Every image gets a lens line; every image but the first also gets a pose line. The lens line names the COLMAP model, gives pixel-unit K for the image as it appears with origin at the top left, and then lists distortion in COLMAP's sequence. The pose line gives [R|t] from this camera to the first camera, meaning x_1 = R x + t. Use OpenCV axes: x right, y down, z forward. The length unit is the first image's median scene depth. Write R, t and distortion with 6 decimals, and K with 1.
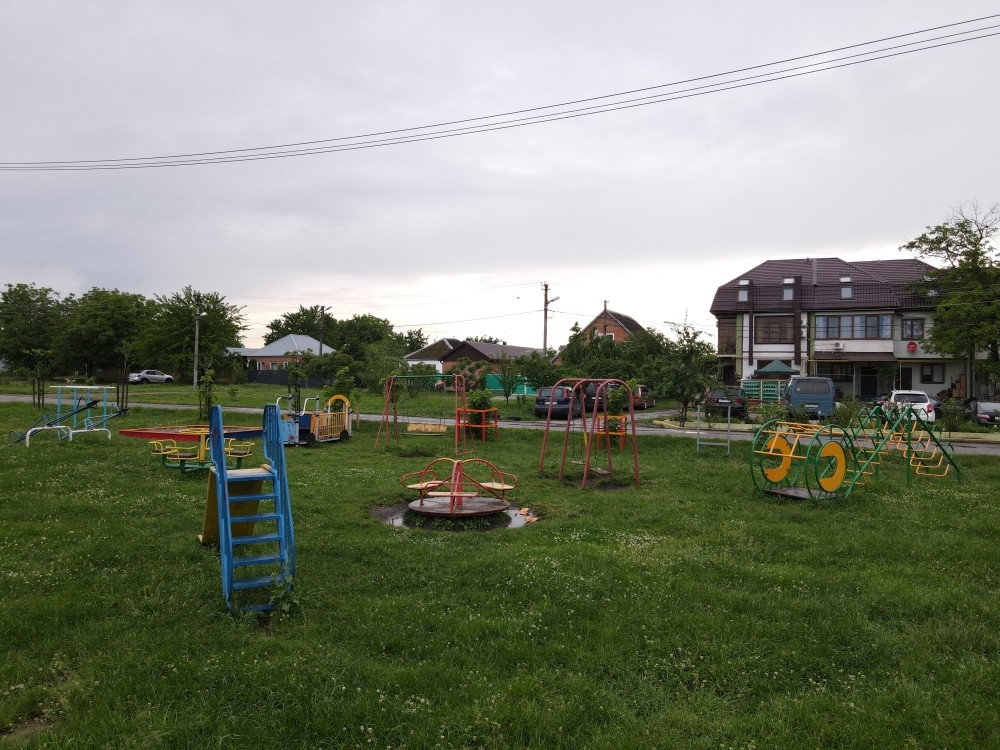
lens RADIAL K [[737.4, 0, 495.7], [0, 737.4, 371.2], [0, 0, 1]] dist [0.004168, 0.007043]
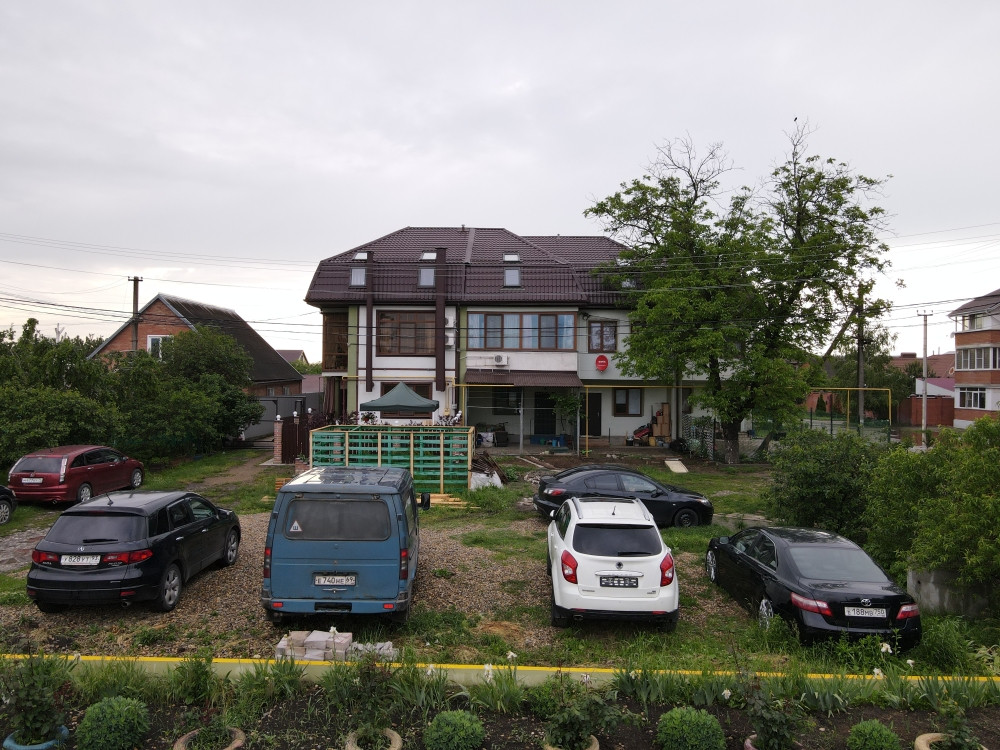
lens RADIAL K [[737.4, 0, 495.7], [0, 737.4, 371.2], [0, 0, 1]] dist [0.004168, 0.007043]
pose [[0.928752, 0.000434, 0.370701, 0.223014], [0.001198, 0.999991, -0.004174, -0.022263], [-0.370699, 0.004320, 0.928743, 0.408834]]
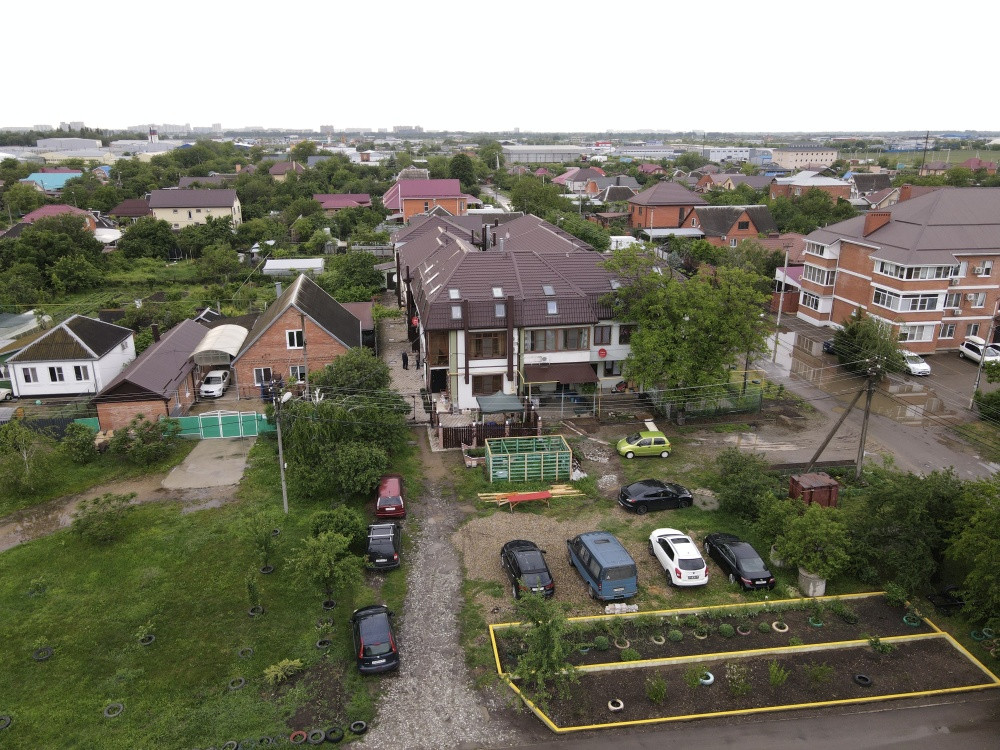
lens RADIAL K [[737.4, 0, 495.7], [0, 737.4, 371.2], [0, 0, 1]] dist [0.004168, 0.007043]
pose [[0.850902, -0.173646, 0.495795, -0.109408], [0.009392, 0.948666, 0.316140, -0.342215], [-0.525240, -0.264347, 0.808853, 0.192678]]
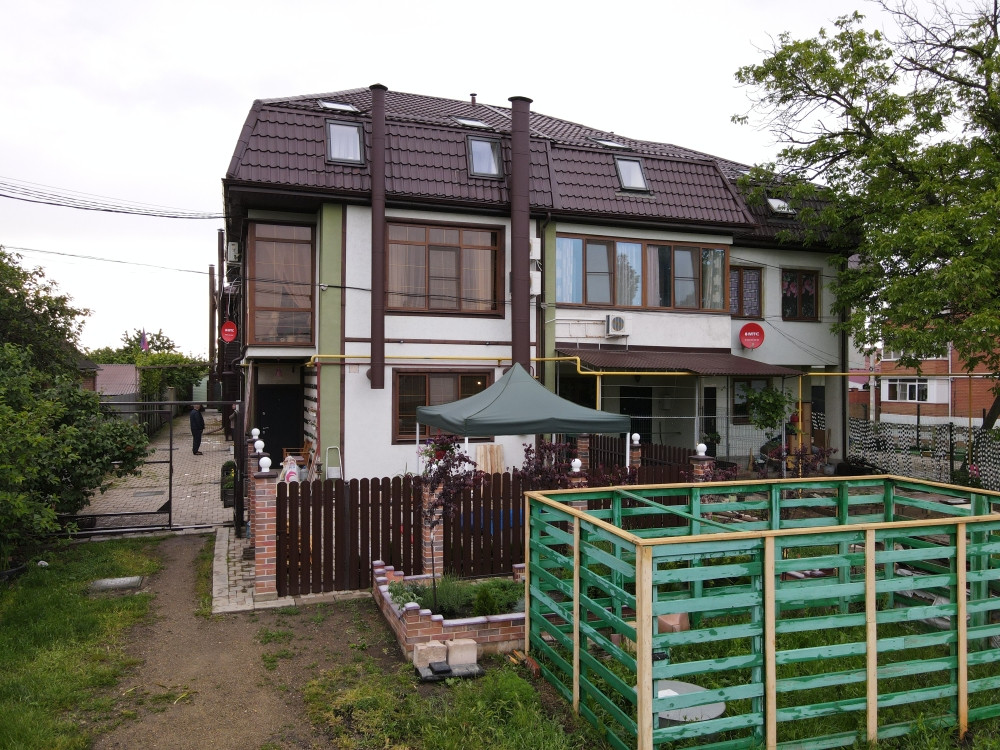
lens RADIAL K [[737.4, 0, 495.7], [0, 737.4, 371.2], [0, 0, 1]] dist [0.004168, 0.007043]
pose [[0.742242, -0.002845, 0.670126, 0.194495], [0.004209, 0.999991, -0.000417, -0.014301], [-0.670118, 0.003130, 0.742248, 0.778120]]
